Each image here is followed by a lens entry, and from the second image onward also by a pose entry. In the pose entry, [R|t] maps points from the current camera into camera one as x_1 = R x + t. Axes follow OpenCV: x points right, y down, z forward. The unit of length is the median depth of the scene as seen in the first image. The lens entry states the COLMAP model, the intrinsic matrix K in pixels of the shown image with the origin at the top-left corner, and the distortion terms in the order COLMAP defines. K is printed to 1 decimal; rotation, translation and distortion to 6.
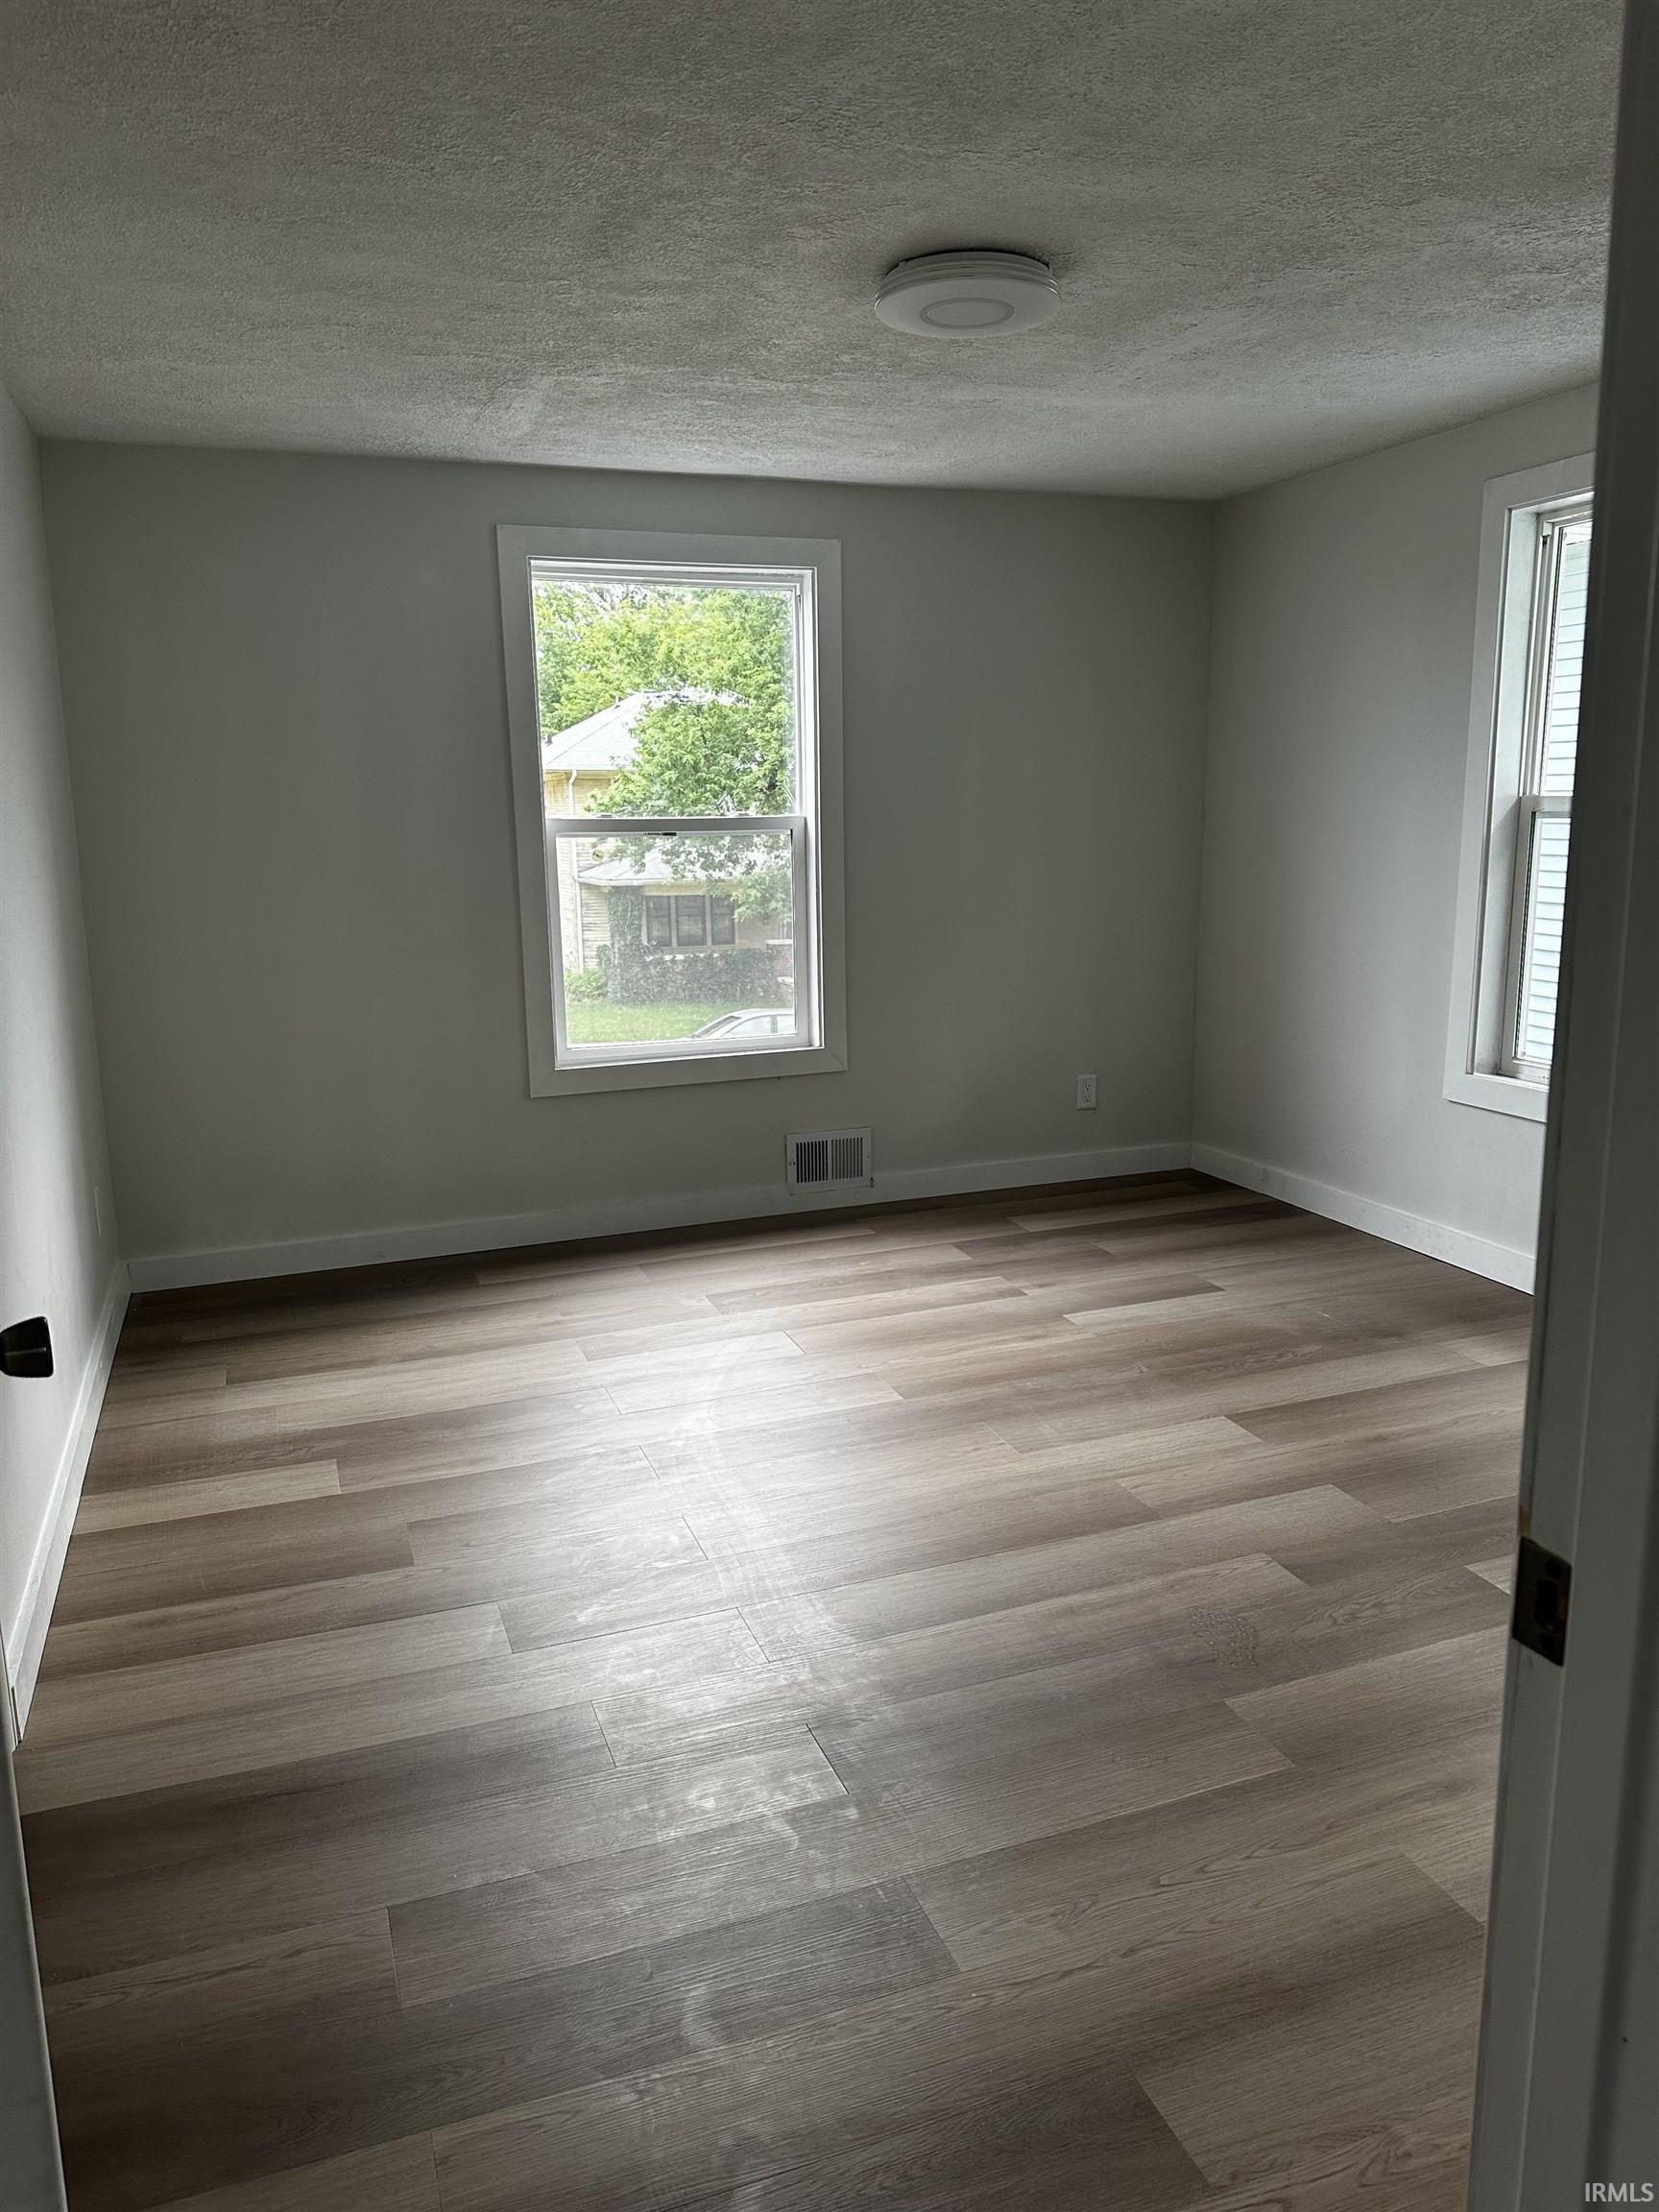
lens RADIAL K [[1563.7, 0, 828.8], [0, 1563.7, 1106.2], [0, 0, 1]] dist [-0.004899, -0.004182]
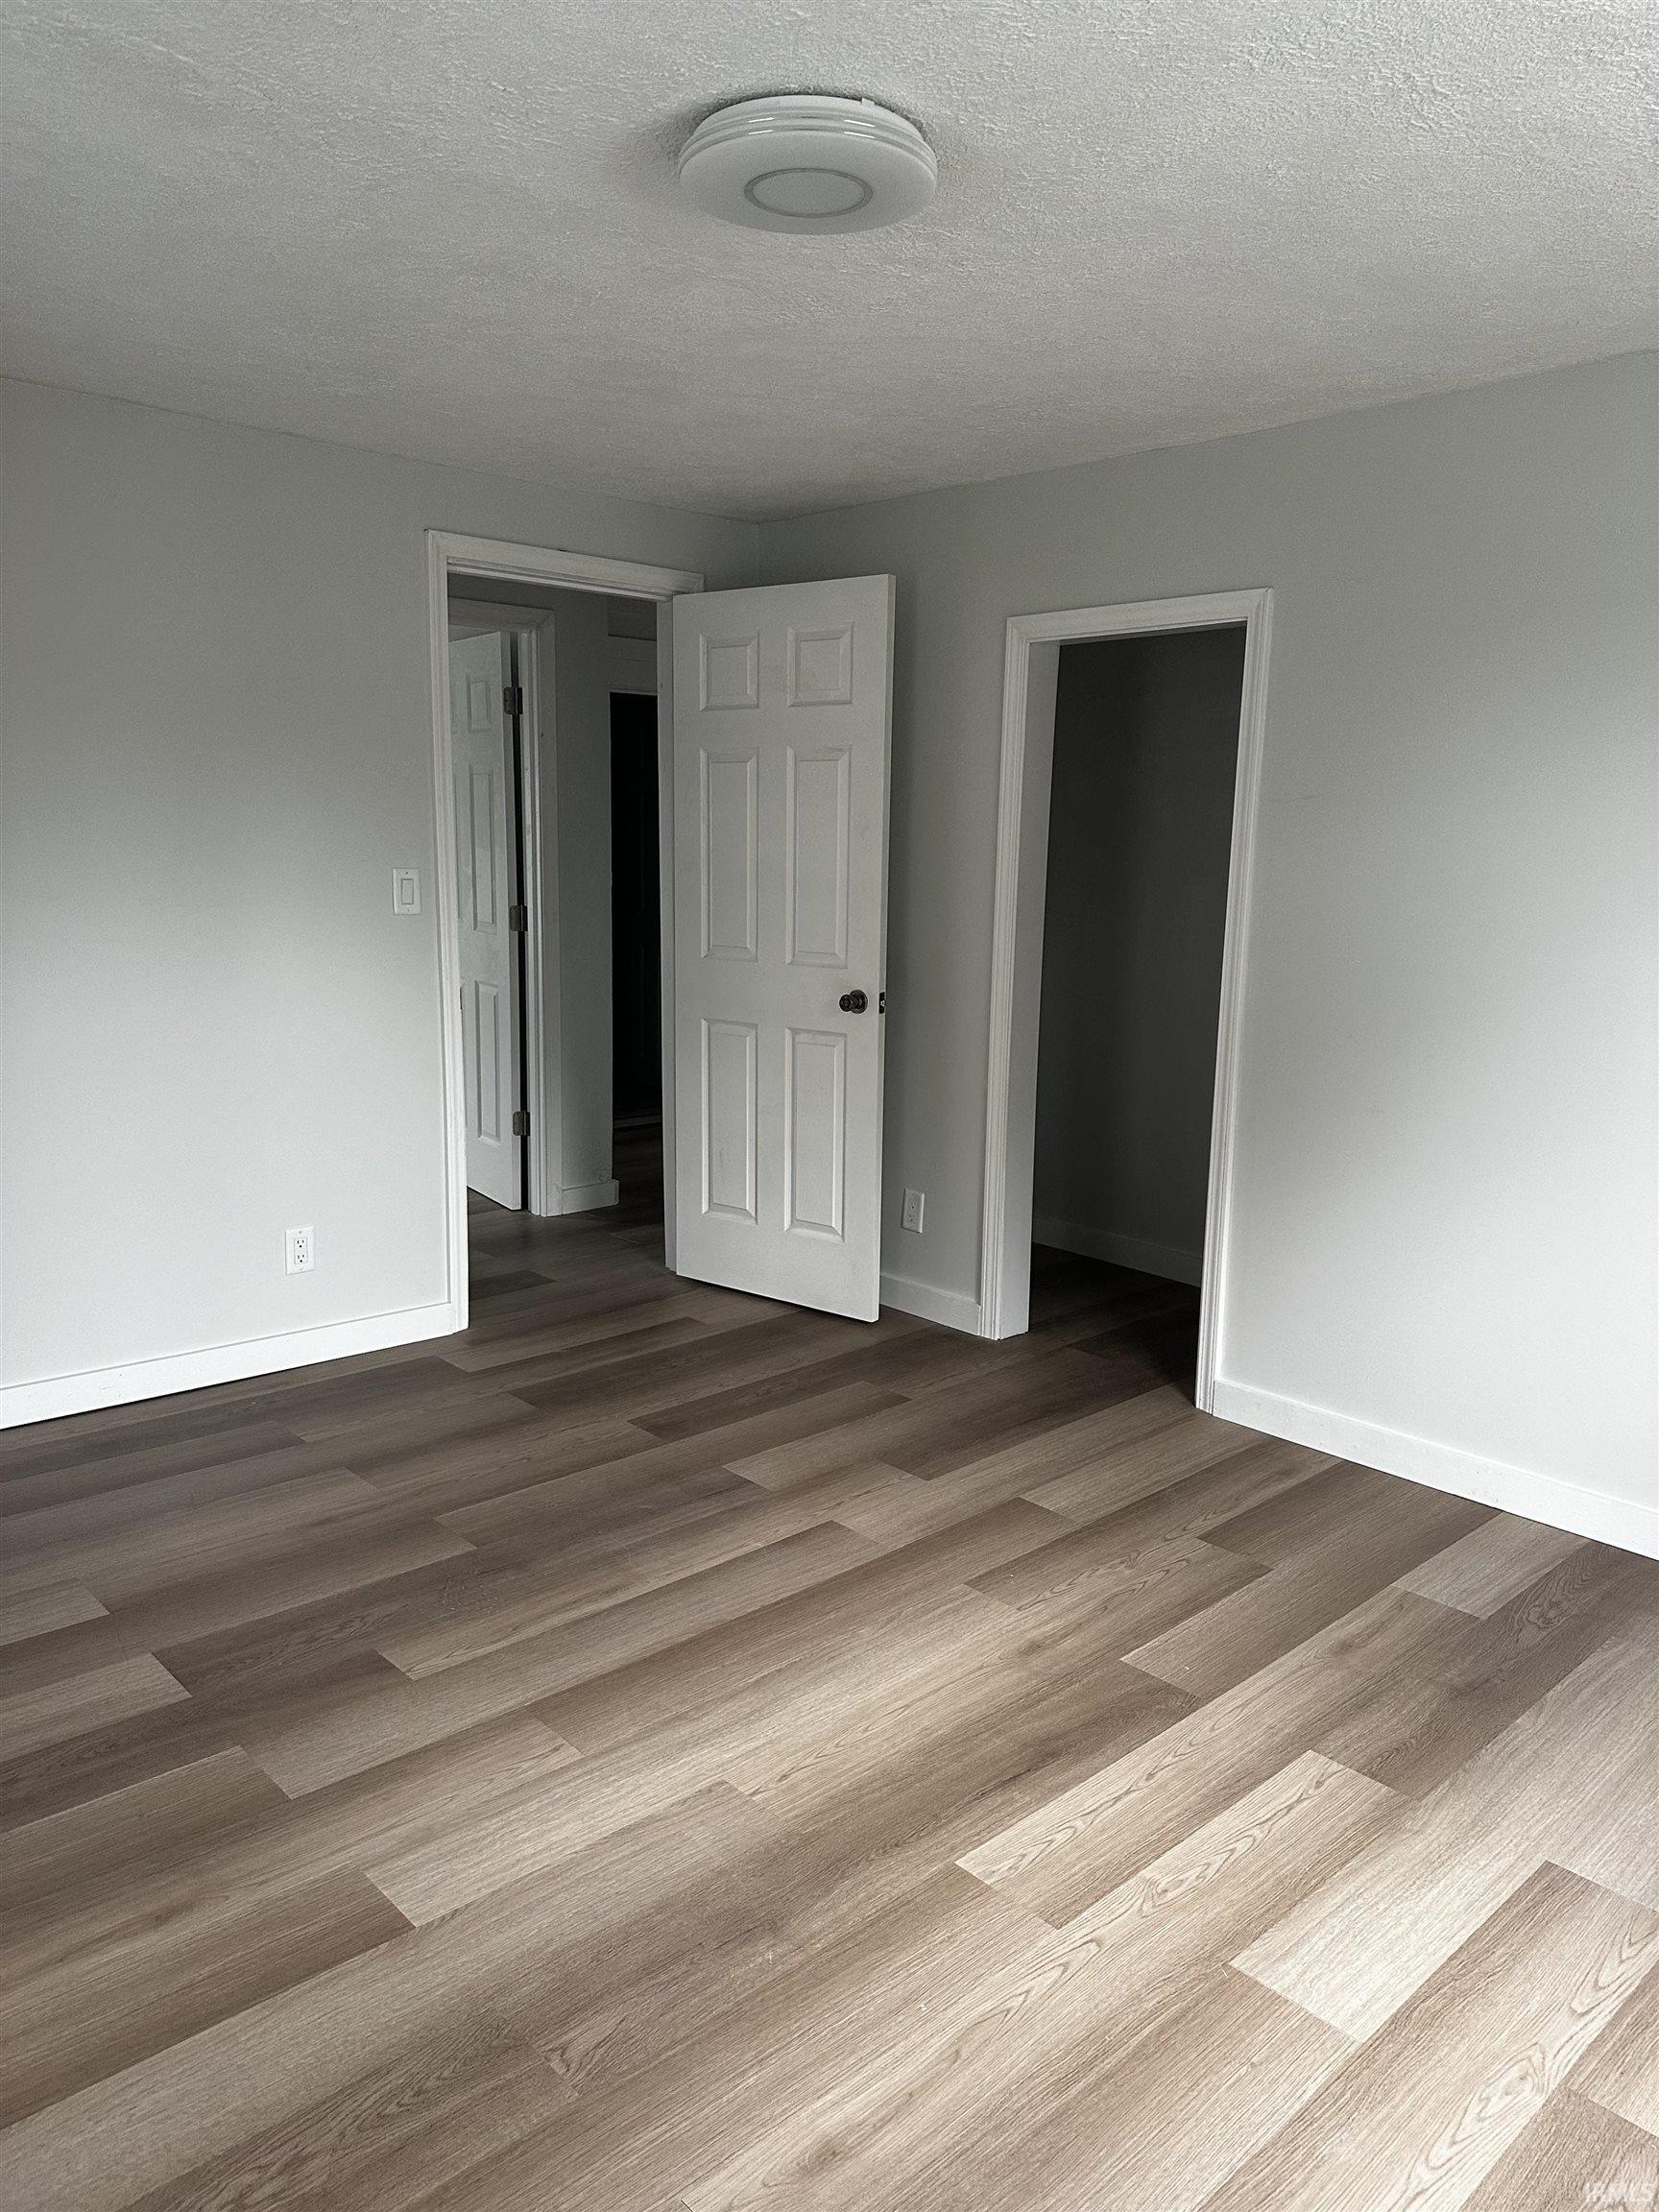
lens RADIAL K [[1563.7, 0, 829.6], [0, 1563.7, 1106.8], [0, 0, 1]] dist [-0.004899, -0.004182]
pose [[-0.924588, 0.066876, -0.375054, 0.352867], [-0.075405, 0.932871, 0.352231, -0.345037], [0.373432, 0.353949, -0.857478, 1.660887]]
